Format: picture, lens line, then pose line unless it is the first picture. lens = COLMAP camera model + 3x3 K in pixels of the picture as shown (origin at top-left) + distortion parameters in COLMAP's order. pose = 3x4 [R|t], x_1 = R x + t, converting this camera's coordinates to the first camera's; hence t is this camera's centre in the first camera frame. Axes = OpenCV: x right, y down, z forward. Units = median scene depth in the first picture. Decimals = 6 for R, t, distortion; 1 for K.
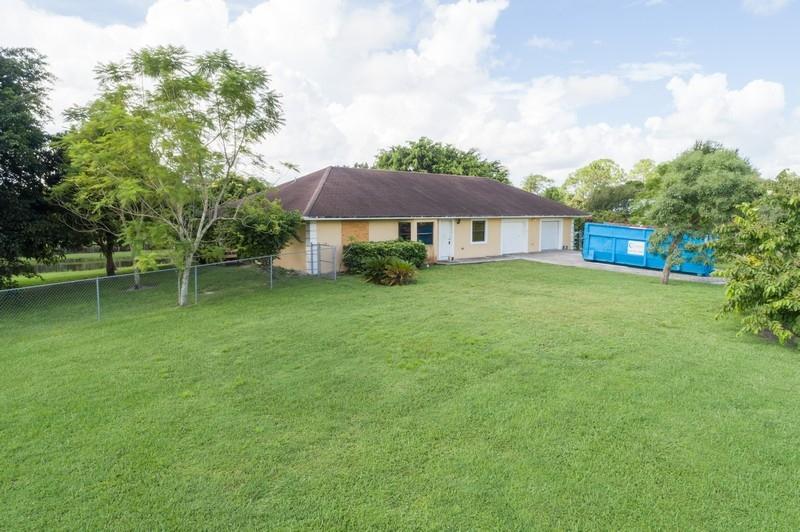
lens RADIAL K [[538.6, 0, 396.7], [0, 538.6, 269.7], [0, 0, 1]] dist [-0.002899, 0.000853]
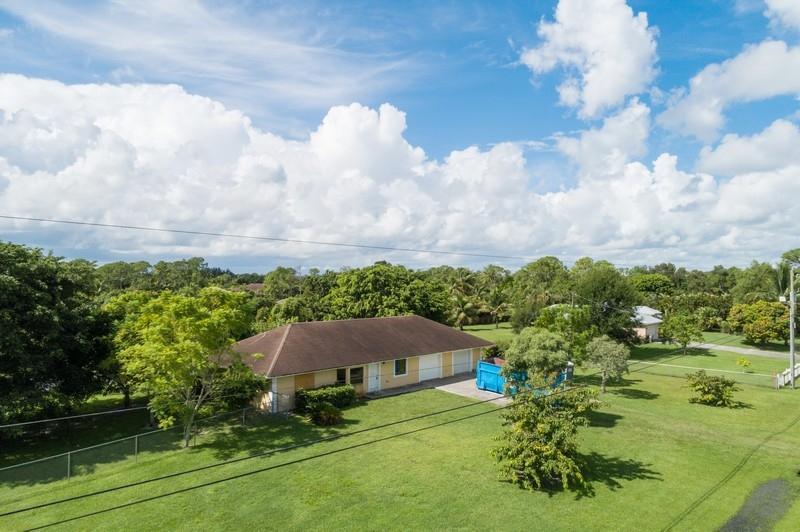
lens RADIAL K [[538.6, 0, 396.7], [0, 538.6, 269.7], [0, 0, 1]] dist [-0.002899, 0.000853]
pose [[0.999429, 0.003426, 0.033608, 0.089635], [0.000642, 0.992740, -0.120281, -0.141688], [-0.033776, 0.120234, 0.992171, -0.352926]]
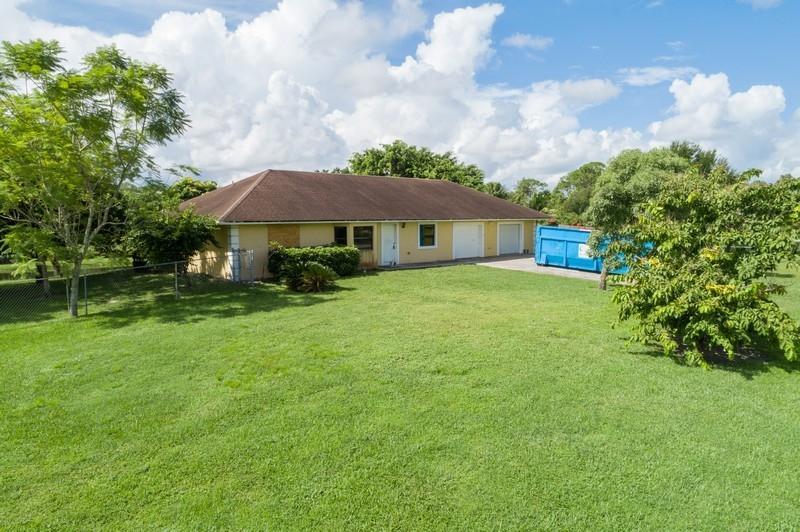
lens RADIAL K [[537.7, 0, 400.0], [0, 537.7, 266.0], [0, 0, 1]] dist [-0.006829, -0.000364]
pose [[0.999957, -0.007162, -0.005812, 0.101385], [0.007062, 0.999831, -0.016984, -0.000125], [0.005932, 0.016942, 0.999839, 0.033798]]
